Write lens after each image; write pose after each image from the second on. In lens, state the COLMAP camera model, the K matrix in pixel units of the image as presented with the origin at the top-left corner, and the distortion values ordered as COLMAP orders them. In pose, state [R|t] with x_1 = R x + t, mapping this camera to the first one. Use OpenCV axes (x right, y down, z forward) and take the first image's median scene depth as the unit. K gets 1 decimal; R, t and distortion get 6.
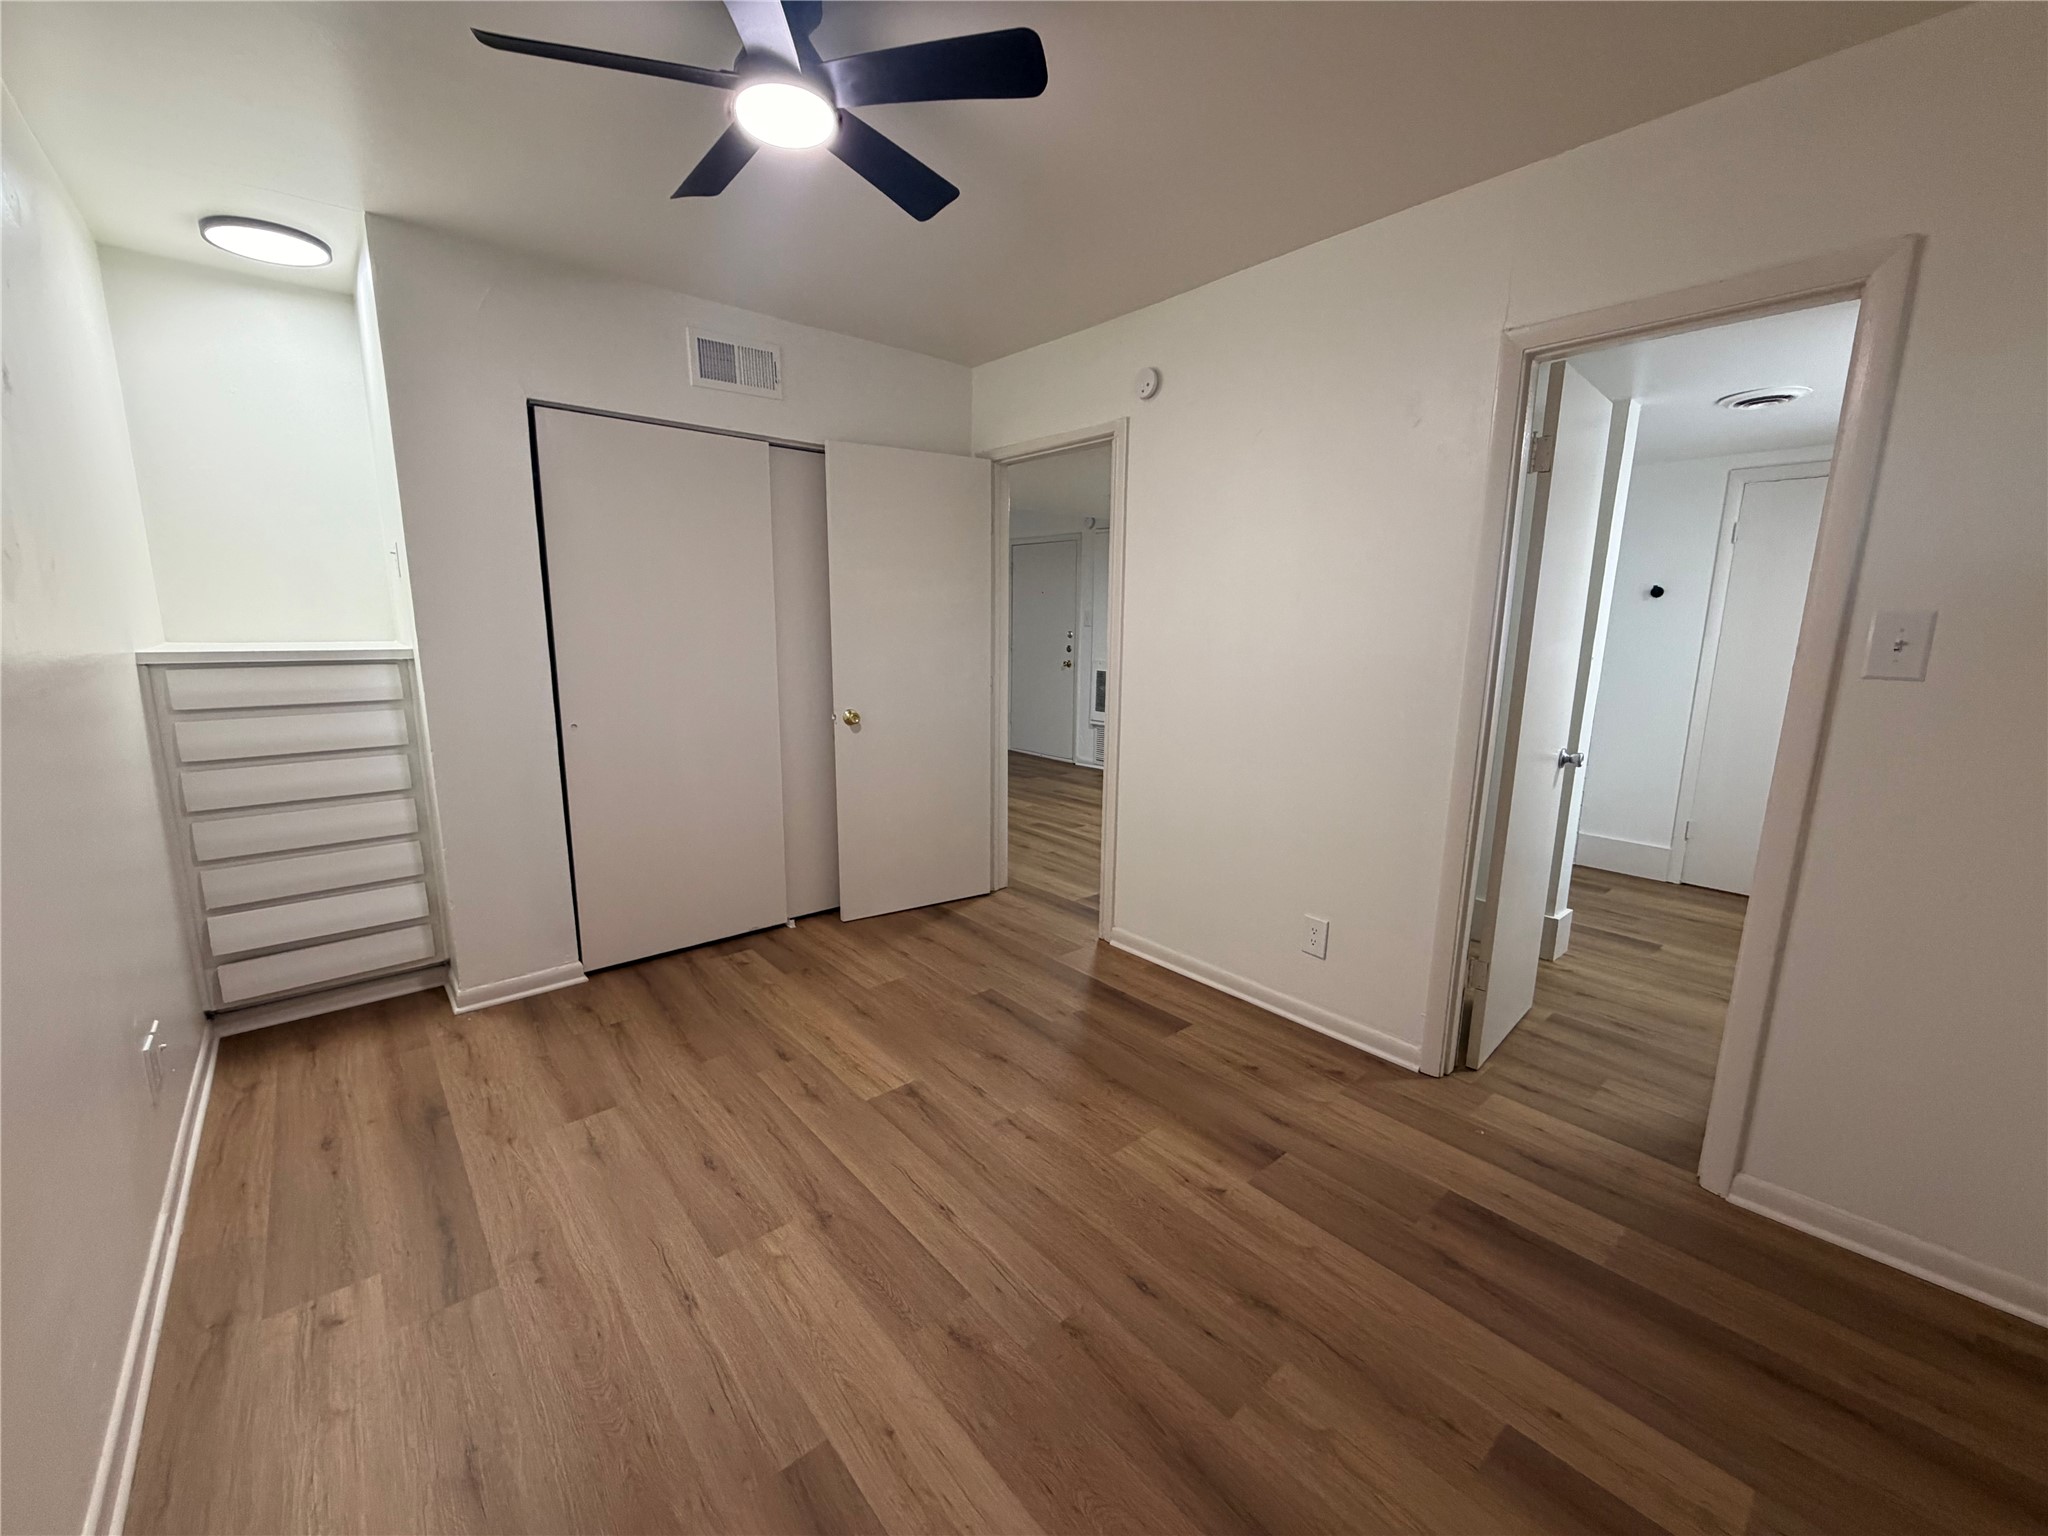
lens RADIAL K [[818.0, 0, 1022.9], [0, 818.0, 759.9], [0, 0, 1]] dist [0.001434, 0.000176]
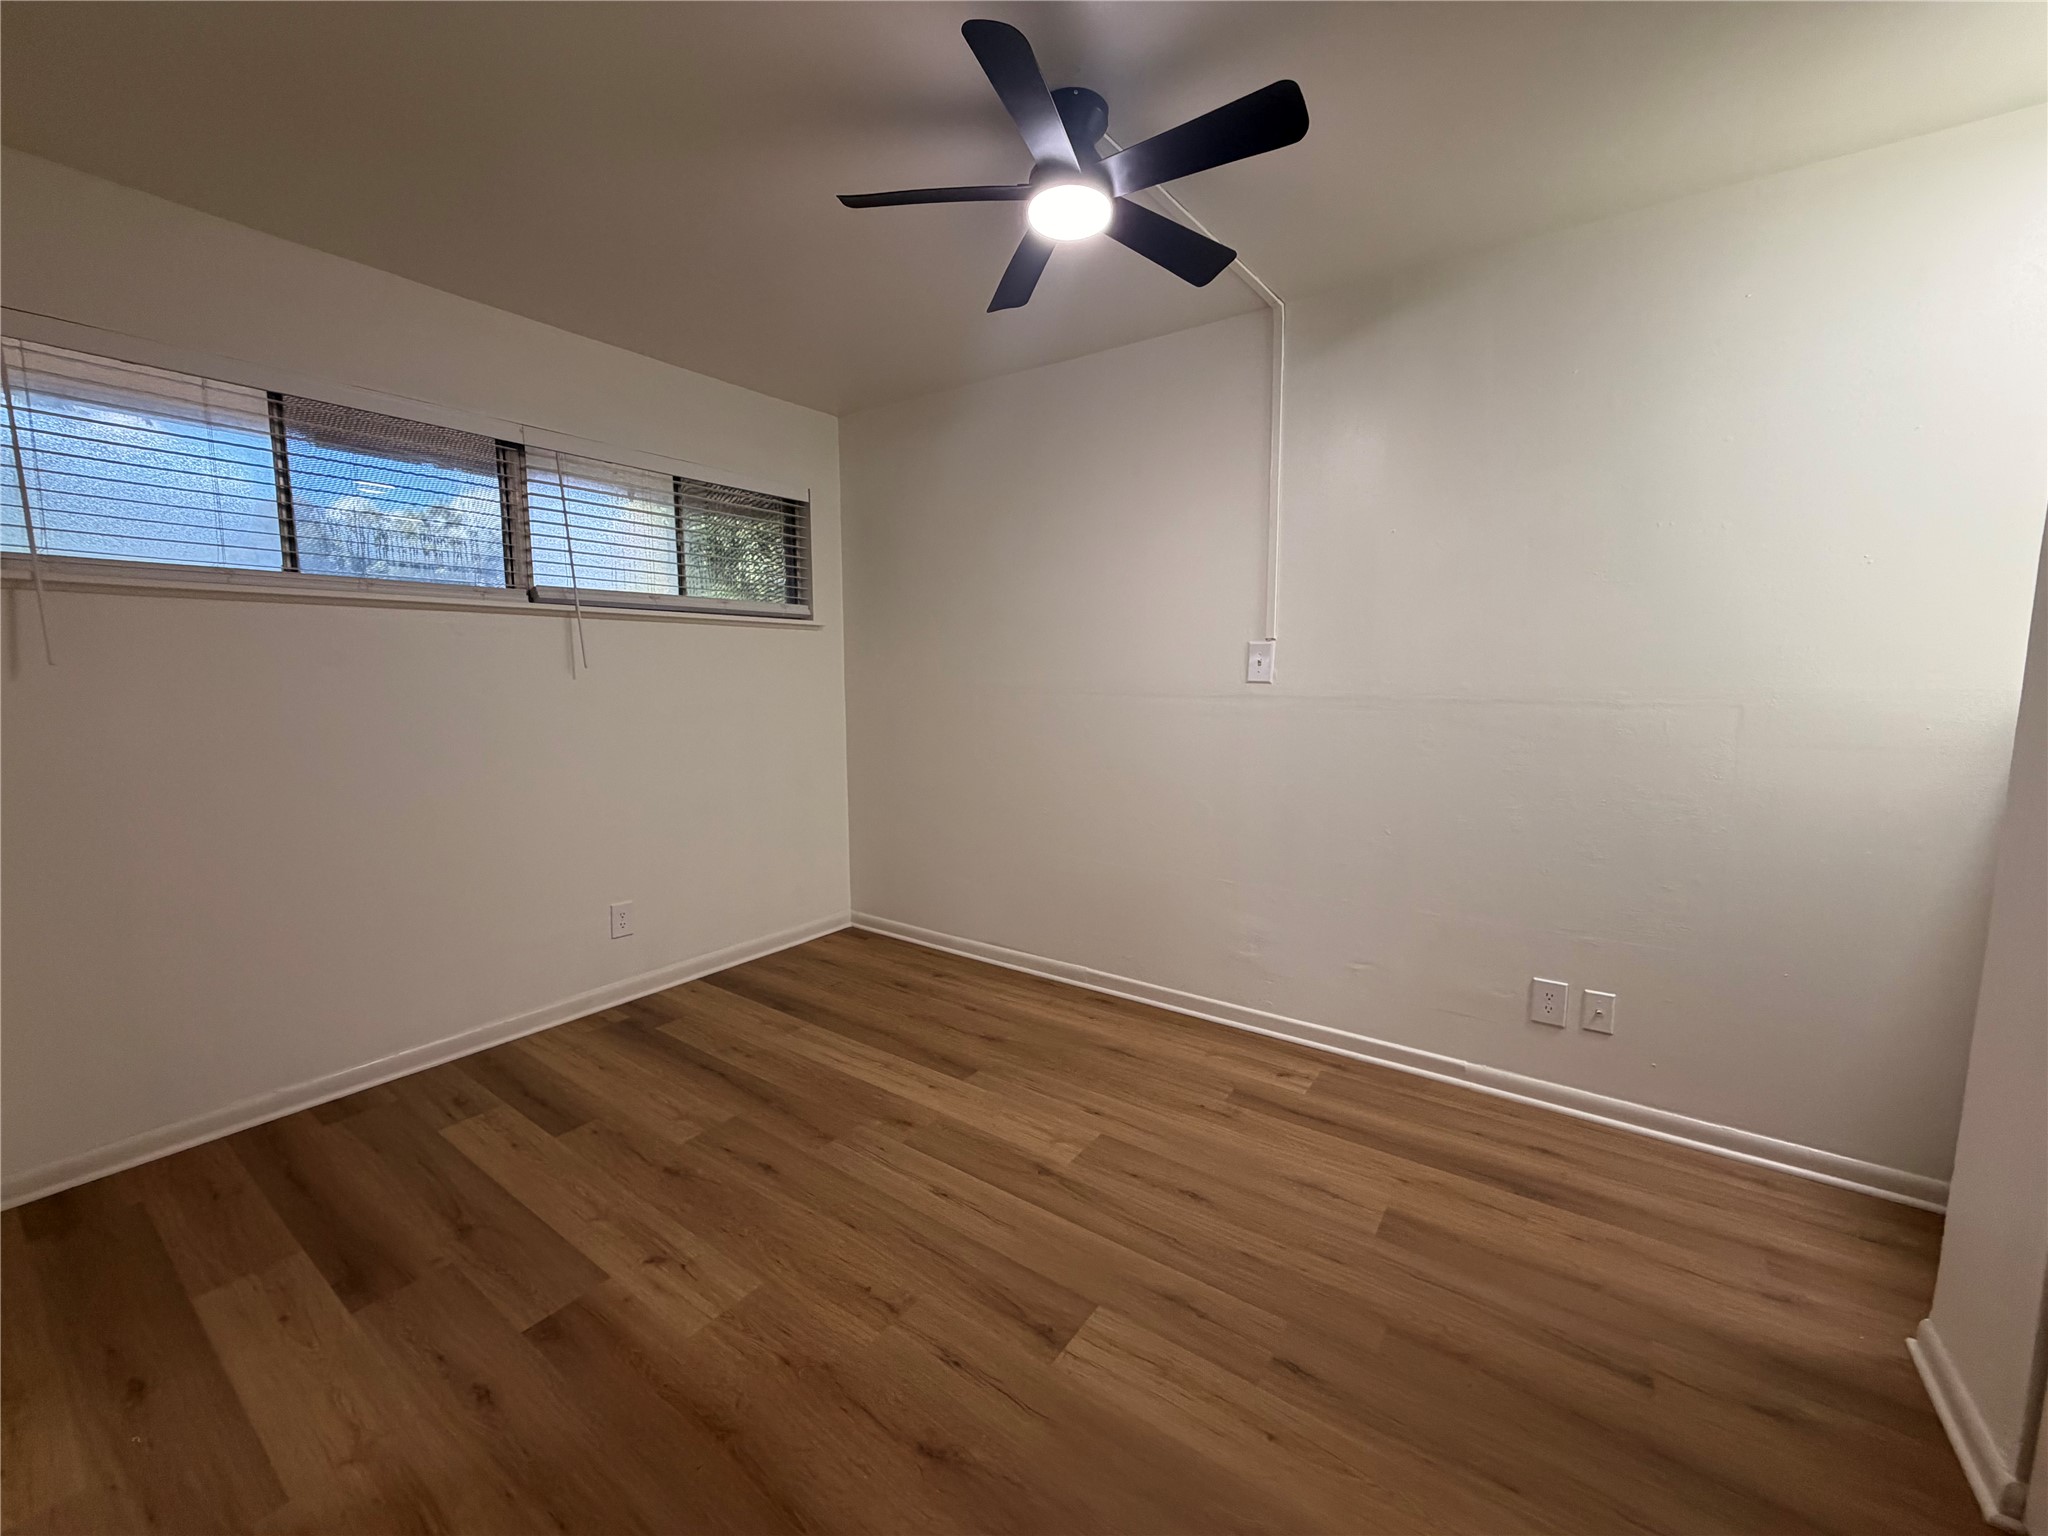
lens RADIAL K [[818.0, 0, 1028.1], [0, 818.0, 766.2], [0, 0, 1]] dist [0.001434, 0.000176]
pose [[-0.970163, 0.018322, -0.241762, 0.039755], [-0.051534, 0.958773, 0.279462, -0.269248], [0.236915, 0.283582, -0.929221, 1.698794]]
